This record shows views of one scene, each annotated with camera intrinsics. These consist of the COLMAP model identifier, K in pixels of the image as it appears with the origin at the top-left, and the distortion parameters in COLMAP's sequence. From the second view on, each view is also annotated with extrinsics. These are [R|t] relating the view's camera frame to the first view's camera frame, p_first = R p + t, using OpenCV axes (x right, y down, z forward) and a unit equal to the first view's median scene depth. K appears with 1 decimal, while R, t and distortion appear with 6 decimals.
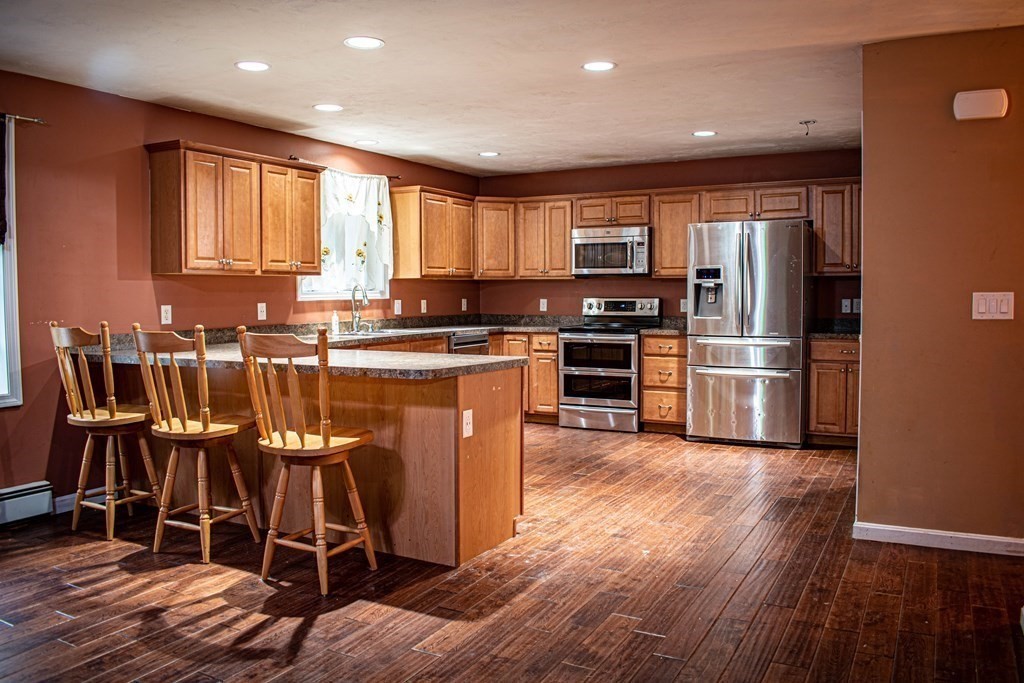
lens RADIAL K [[800.1, 0, 512.0], [0, 800.1, 341.5], [0, 0, 1]] dist [-0.094248, 0.008218]
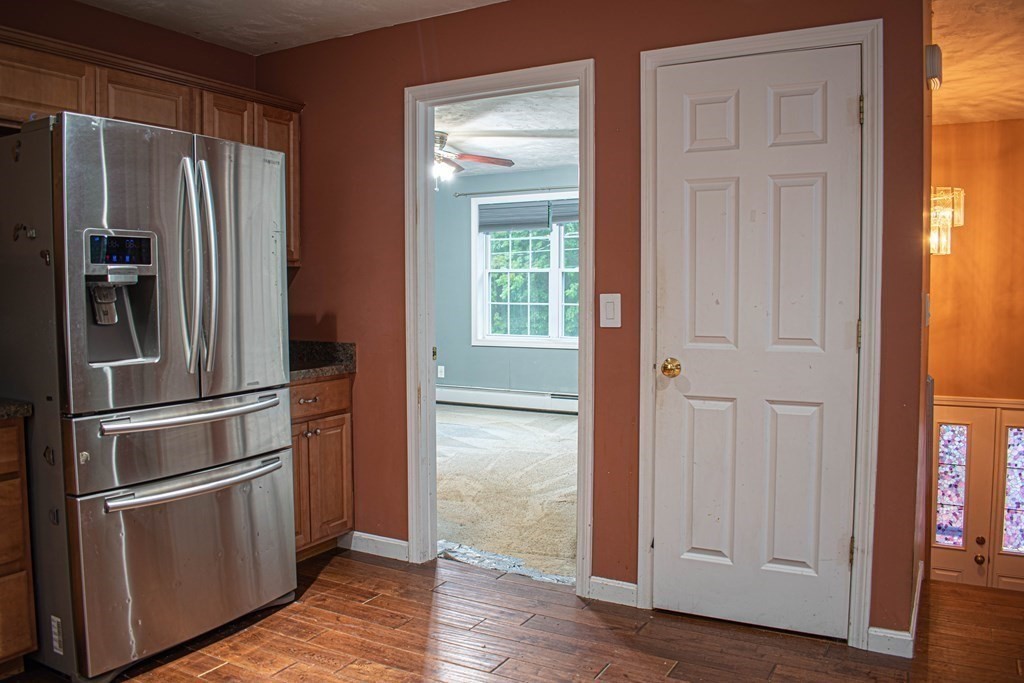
lens RADIAL K [[800.1, 0, 512.0], [0, 800.1, 341.5], [0, 0, 1]] dist [-0.094248, 0.008218]
pose [[0.011901, -0.057417, 0.998279, -0.119950], [0.064944, 0.996287, 0.056528, -0.044513], [-0.997818, 0.064159, 0.015585, 0.719521]]
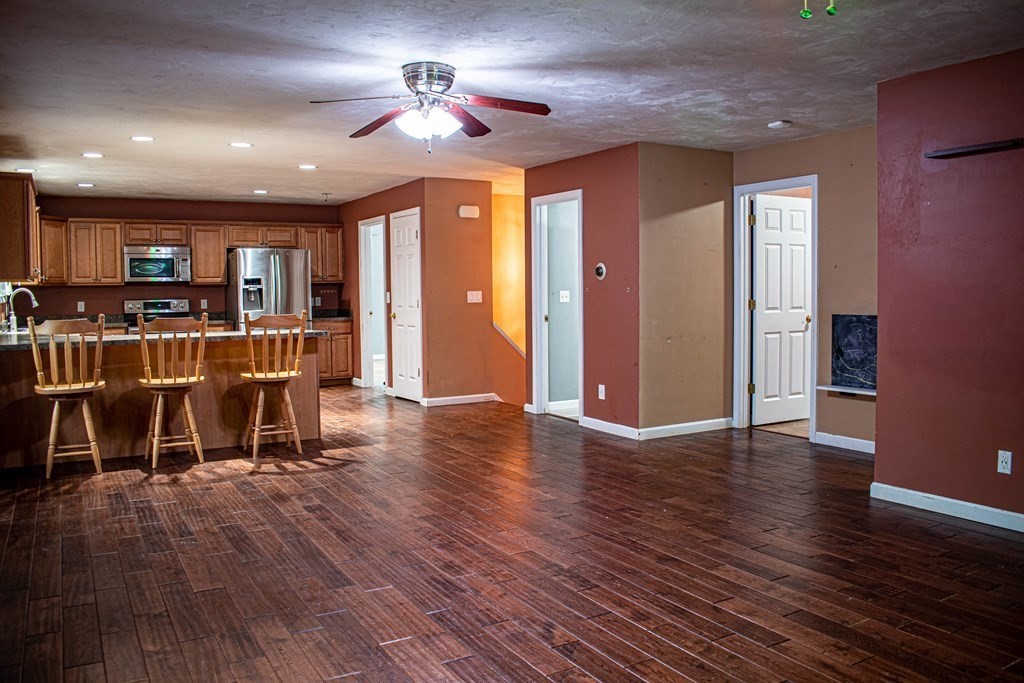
lens RADIAL K [[800.1, 0, 512.0], [0, 800.1, 341.5], [0, 0, 1]] dist [-0.094248, 0.008218]
pose [[0.518545, -0.053047, 0.853403, -0.709690], [0.059931, 0.997874, 0.025612, 0.017702], [-0.852947, 0.037864, 0.520622, -0.185756]]
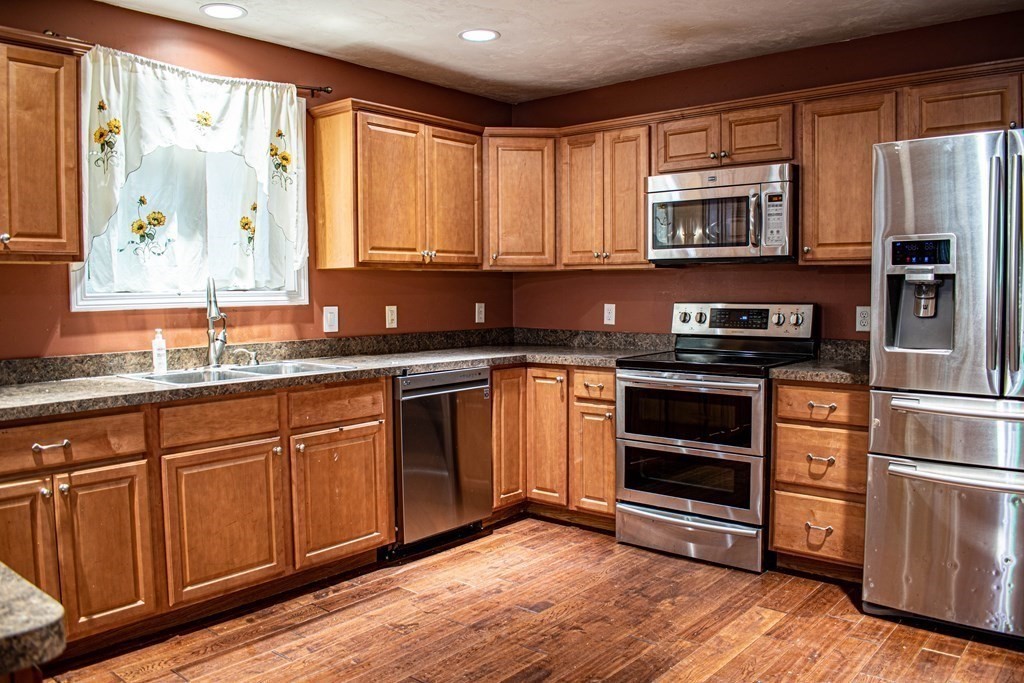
lens RADIAL K [[800.1, 0, 512.0], [0, 800.1, 341.5], [0, 0, 1]] dist [-0.094248, 0.008218]
pose [[0.978583, 0.011621, -0.205526, 0.101059], [-0.011022, 0.999931, 0.004059, -0.030847], [0.205559, -0.001707, 0.978643, 0.469685]]
